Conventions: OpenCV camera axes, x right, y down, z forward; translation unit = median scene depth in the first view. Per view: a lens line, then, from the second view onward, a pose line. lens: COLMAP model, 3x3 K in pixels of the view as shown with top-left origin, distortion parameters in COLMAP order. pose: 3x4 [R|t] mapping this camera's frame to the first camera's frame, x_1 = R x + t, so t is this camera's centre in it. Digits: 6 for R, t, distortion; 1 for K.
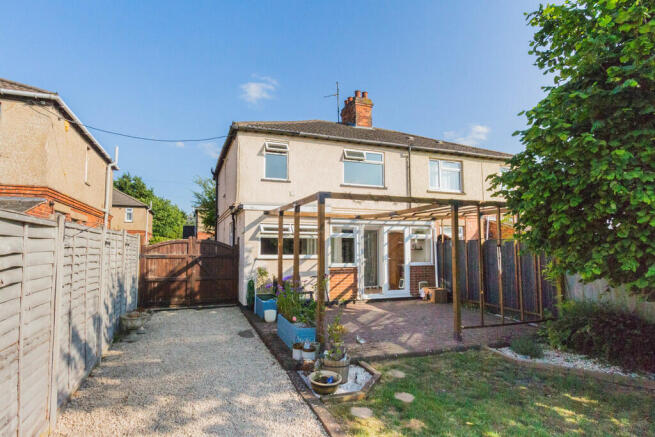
lens RADIAL K [[352.5, 0, 327.5], [0, 352.5, 218.5], [0, 0, 1]] dist [0.002299, 0.000716]
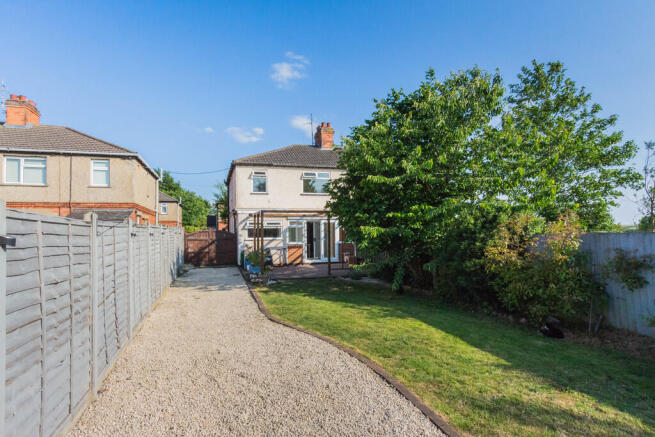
lens RADIAL K [[352.5, 0, 327.5], [0, 352.5, 218.5], [0, 0, 1]] dist [0.002299, 0.000716]
pose [[0.998065, -0.015413, -0.060232, 0.304302], [0.018080, 0.998868, 0.043990, -0.063972], [0.059485, -0.044994, 0.997215, -0.722208]]
